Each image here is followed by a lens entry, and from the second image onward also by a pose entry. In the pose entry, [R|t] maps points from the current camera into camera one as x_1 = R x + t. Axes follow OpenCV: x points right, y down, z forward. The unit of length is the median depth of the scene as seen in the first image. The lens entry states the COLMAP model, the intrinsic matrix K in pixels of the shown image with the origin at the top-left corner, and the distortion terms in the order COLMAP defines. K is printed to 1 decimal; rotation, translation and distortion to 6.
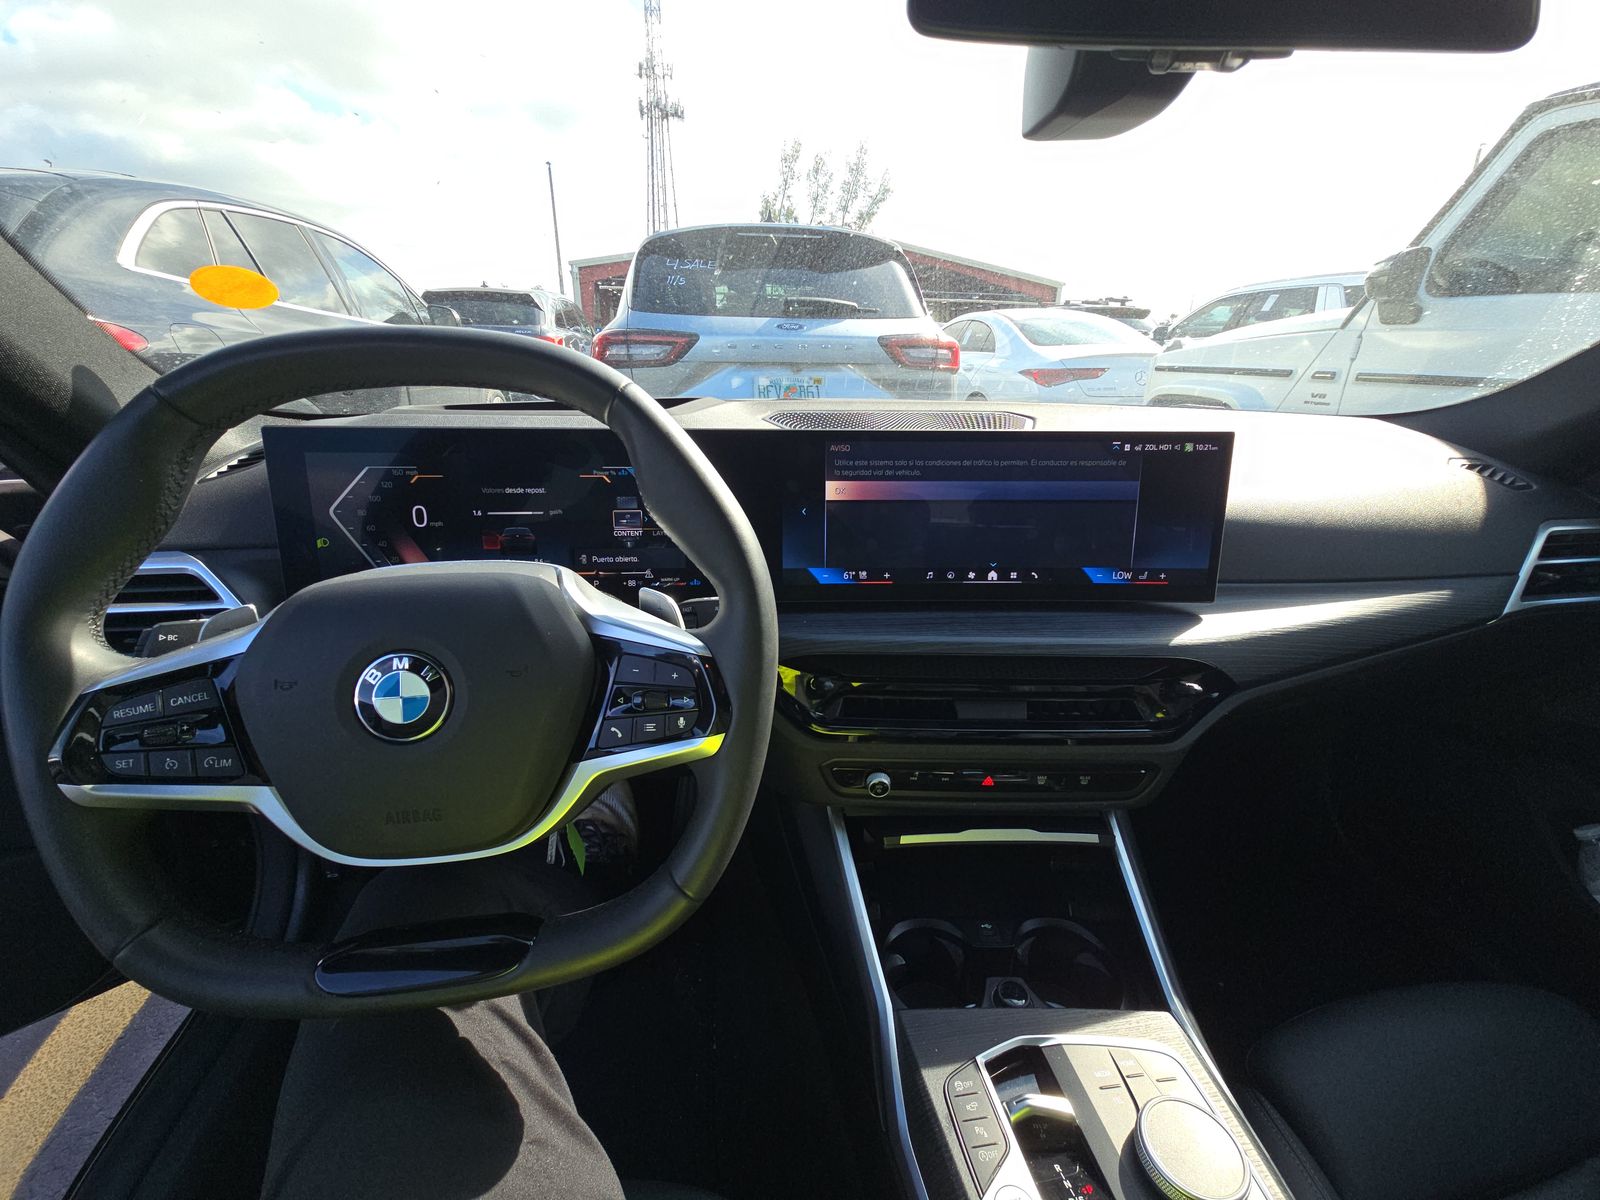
lens RADIAL K [[658.8, 0, 800.1], [0, 658.8, 596.2], [0, 0, 1]] dist [0.009387, 0.000160]
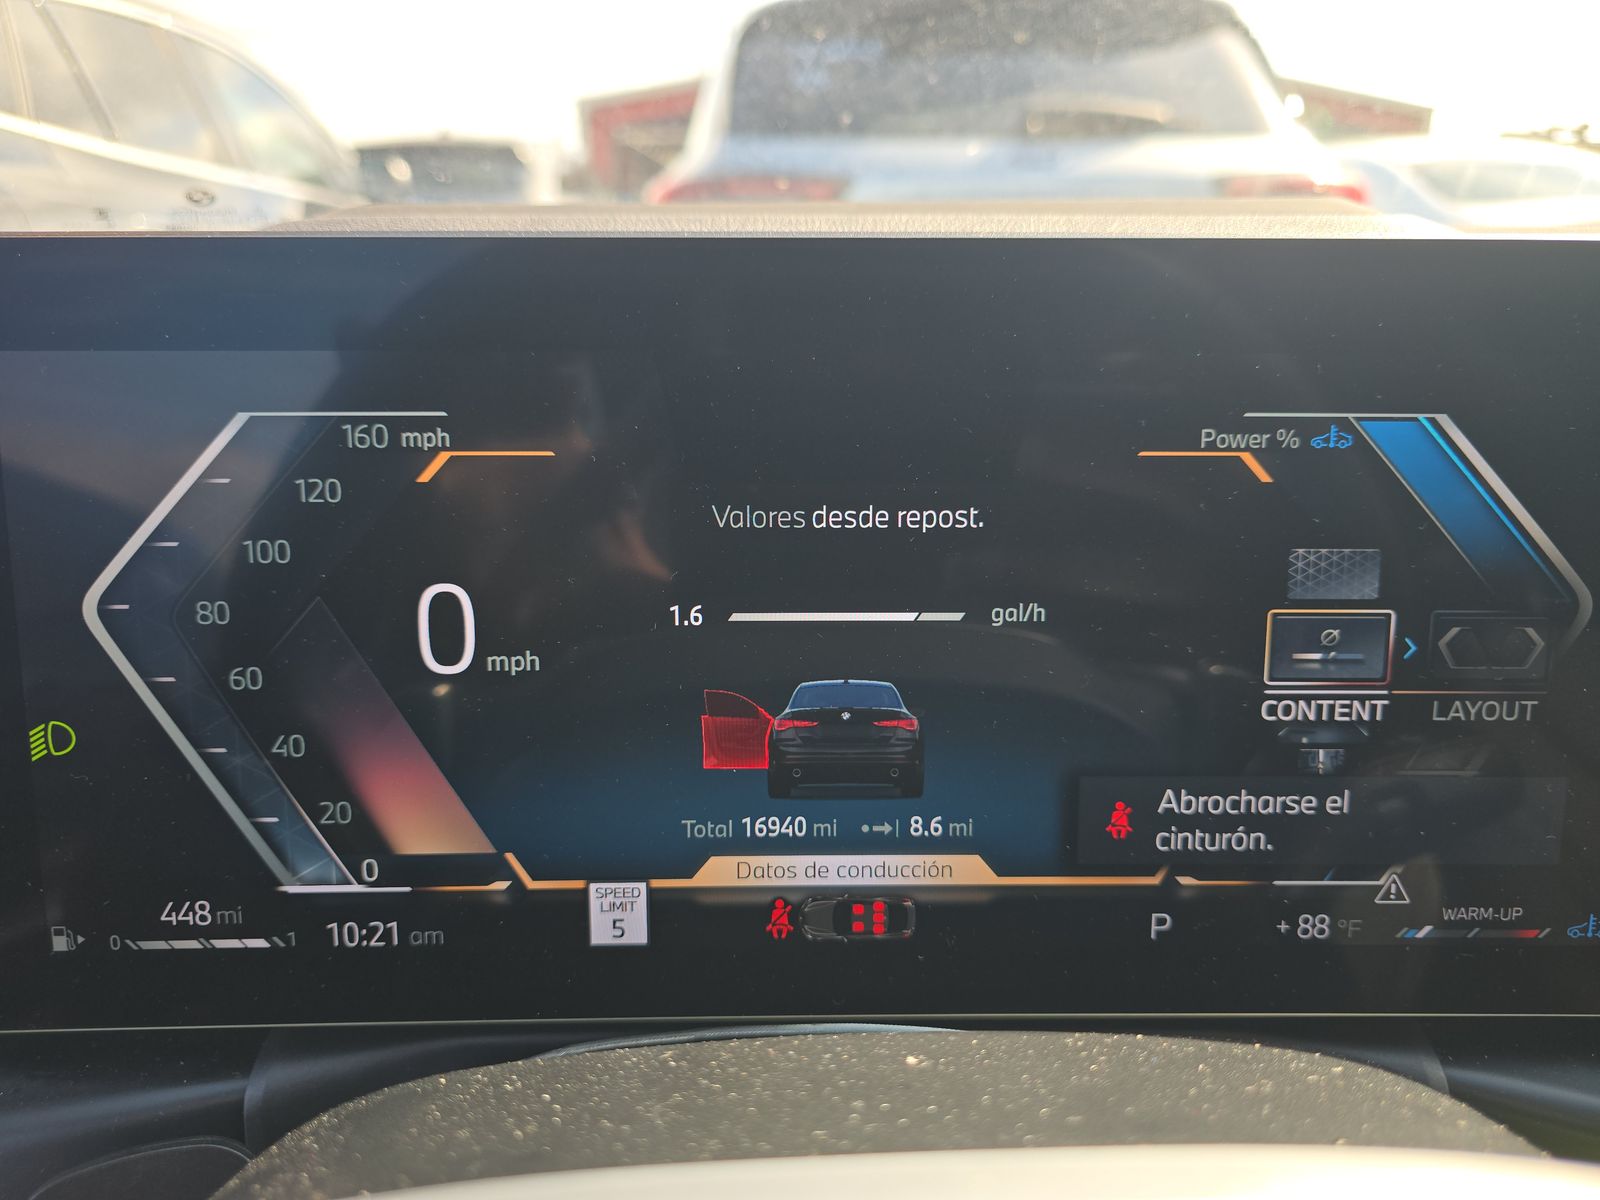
lens RADIAL K [[1100.7, 0, 800.0], [0, 1100.7, 600.0], [0, 0, 1]] dist [-0.021560, 0.000329]
pose [[0.993748, 0.019908, -0.109857, -0.405673], [-0.024264, 0.998966, -0.038455, -0.116889], [0.108977, 0.040880, 0.993203, 0.625643]]
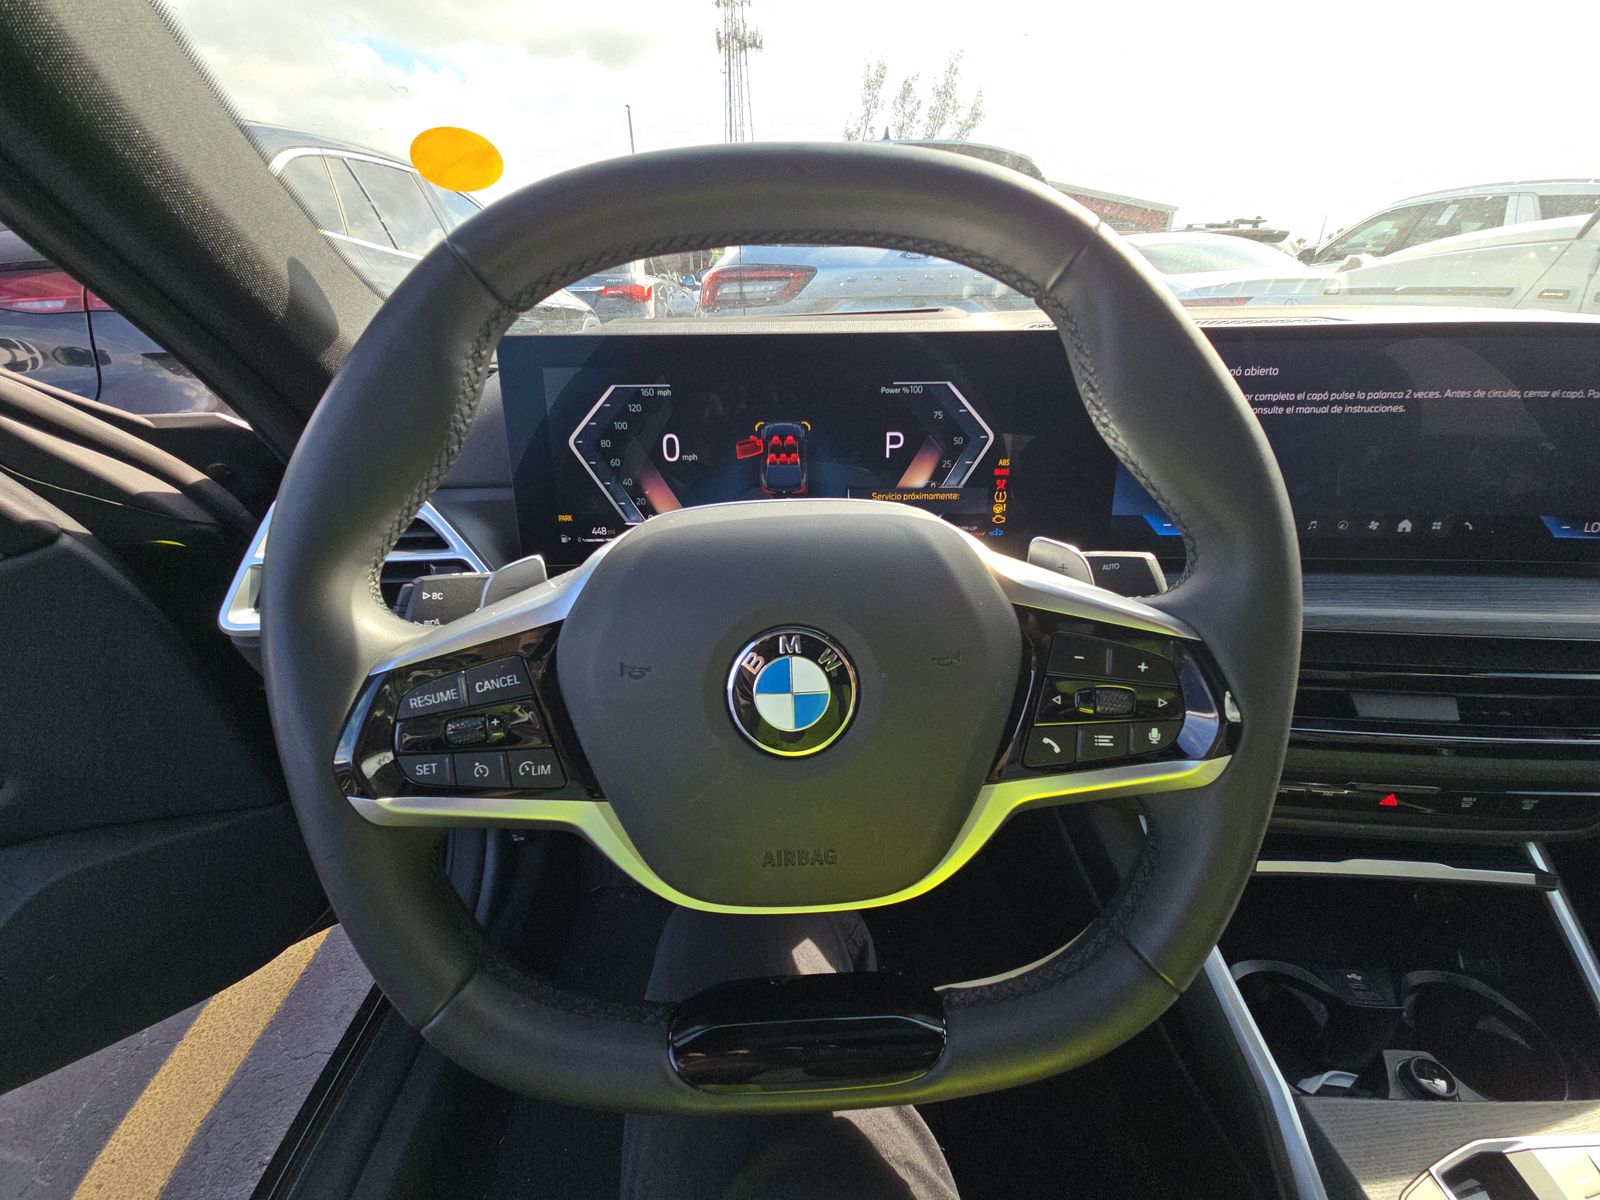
lens RADIAL K [[647.9, 0, 794.3], [0, 647.9, 593.0], [0, 0, 1]] dist [0.029705, -0.016091]
pose [[0.994162, 0.018027, -0.106377, -0.329626], [-0.010760, 0.997594, 0.068488, 0.000785], [0.107356, -0.066944, 0.991964, 0.206469]]
